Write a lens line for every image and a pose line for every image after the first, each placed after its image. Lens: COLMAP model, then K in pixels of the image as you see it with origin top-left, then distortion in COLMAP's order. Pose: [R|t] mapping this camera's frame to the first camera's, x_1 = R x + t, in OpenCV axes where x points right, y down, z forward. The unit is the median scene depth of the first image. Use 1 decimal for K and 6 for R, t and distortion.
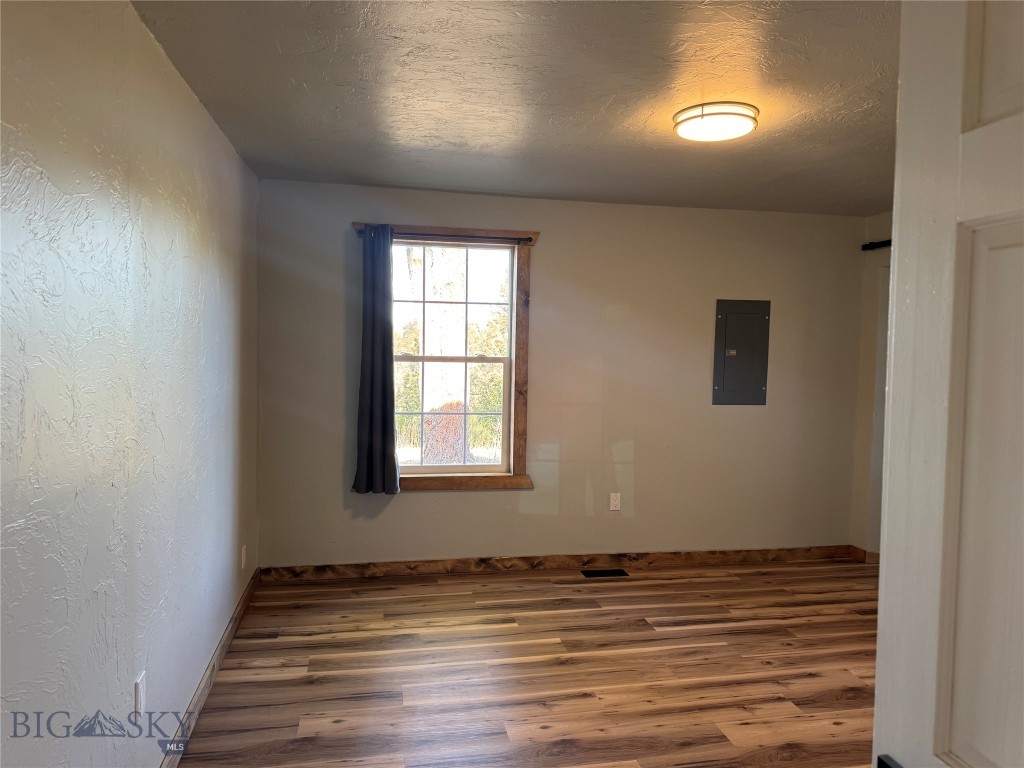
lens RADIAL K [[724.6, 0, 520.6], [0, 724.6, 374.2], [0, 0, 1]] dist [0.046522, -0.035213]
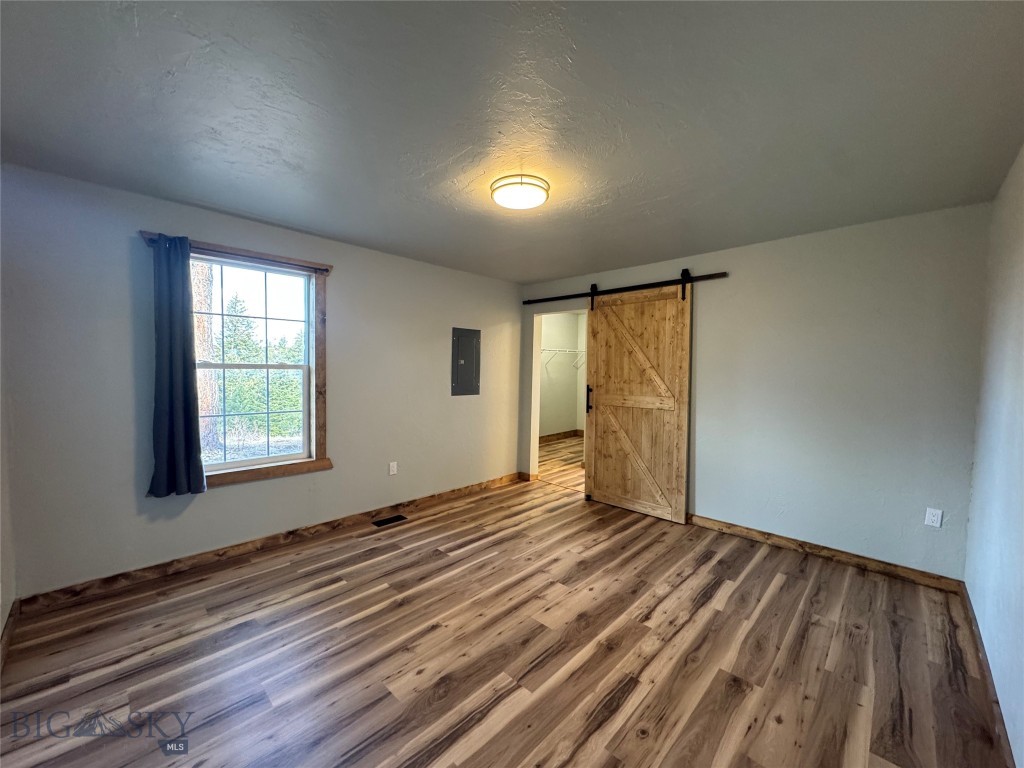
lens RADIAL K [[407.2, 0, 513.9], [0, 407.2, 384.2], [0, 0, 1]] dist [-0.003950, 0.000539]
pose [[0.821807, -0.029567, 0.568998, -0.146245], [0.023434, 0.999562, 0.018095, 0.006348], [-0.569284, -0.001537, 0.822139, 0.269414]]
